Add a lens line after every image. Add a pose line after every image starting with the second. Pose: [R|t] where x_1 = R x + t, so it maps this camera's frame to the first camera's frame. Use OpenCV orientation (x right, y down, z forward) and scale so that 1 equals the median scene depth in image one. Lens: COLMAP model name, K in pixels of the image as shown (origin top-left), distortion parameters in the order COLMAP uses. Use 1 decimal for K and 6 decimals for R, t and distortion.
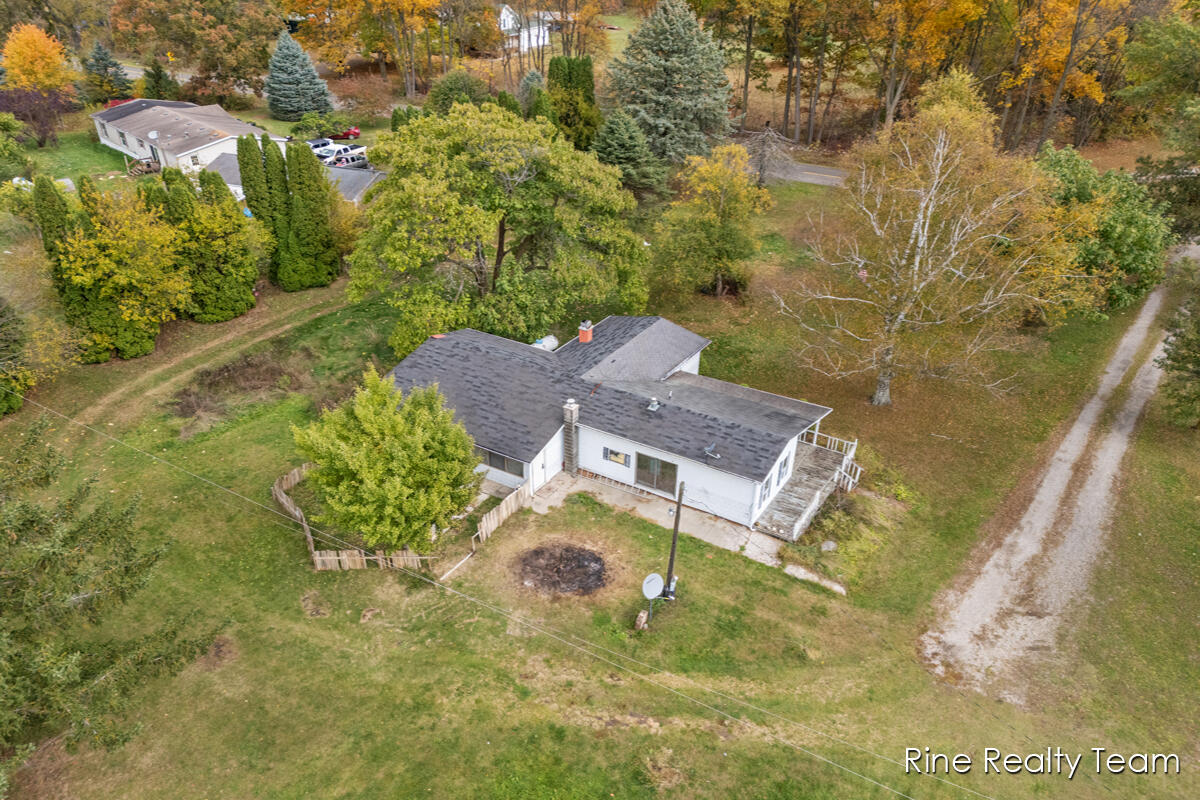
lens RADIAL K [[839.0, 0, 598.6], [0, 839.0, 397.1], [0, 0, 1]] dist [0.042575, -0.000524]
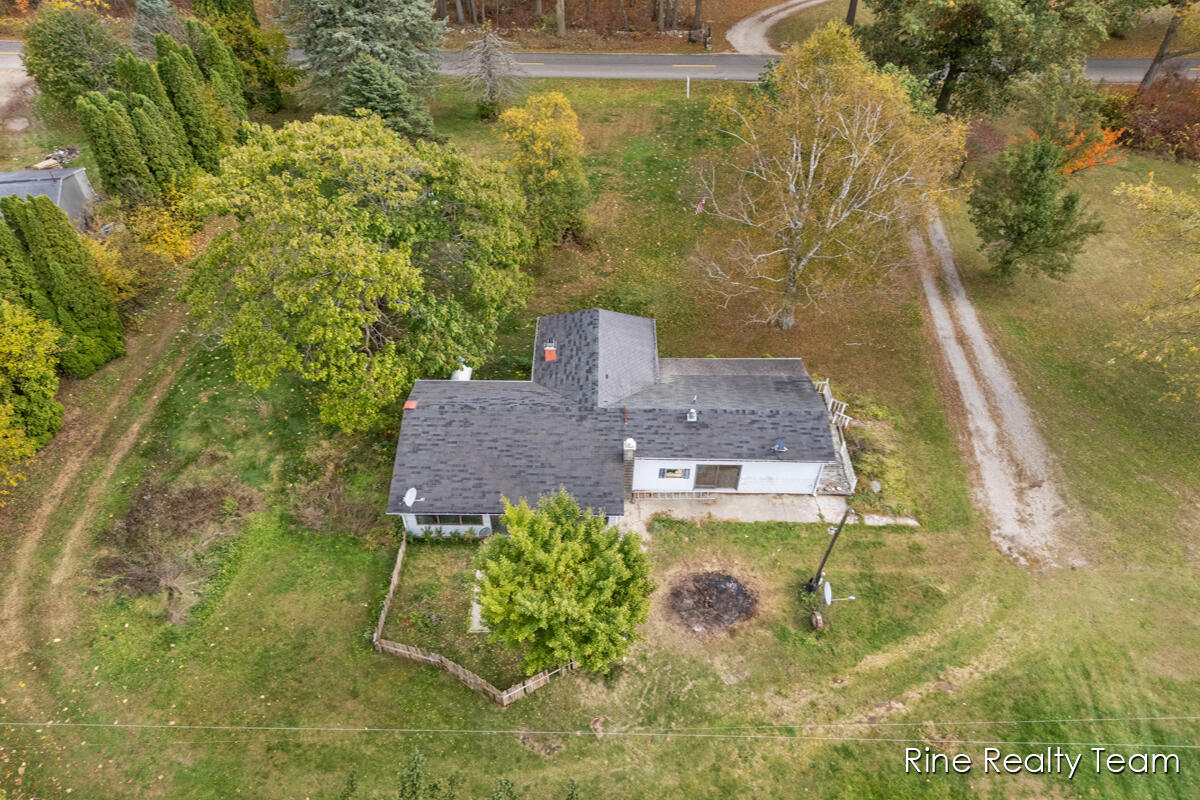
lens RADIAL K [[839.0, 0, 594.9], [0, 839.0, 403.1], [0, 0, 1]] dist [0.042575, -0.000524]
pose [[0.869000, -0.334772, 0.364373, -0.490962], [0.260600, 0.935625, 0.238106, -0.337240], [-0.420628, -0.111959, 0.900299, 0.115269]]
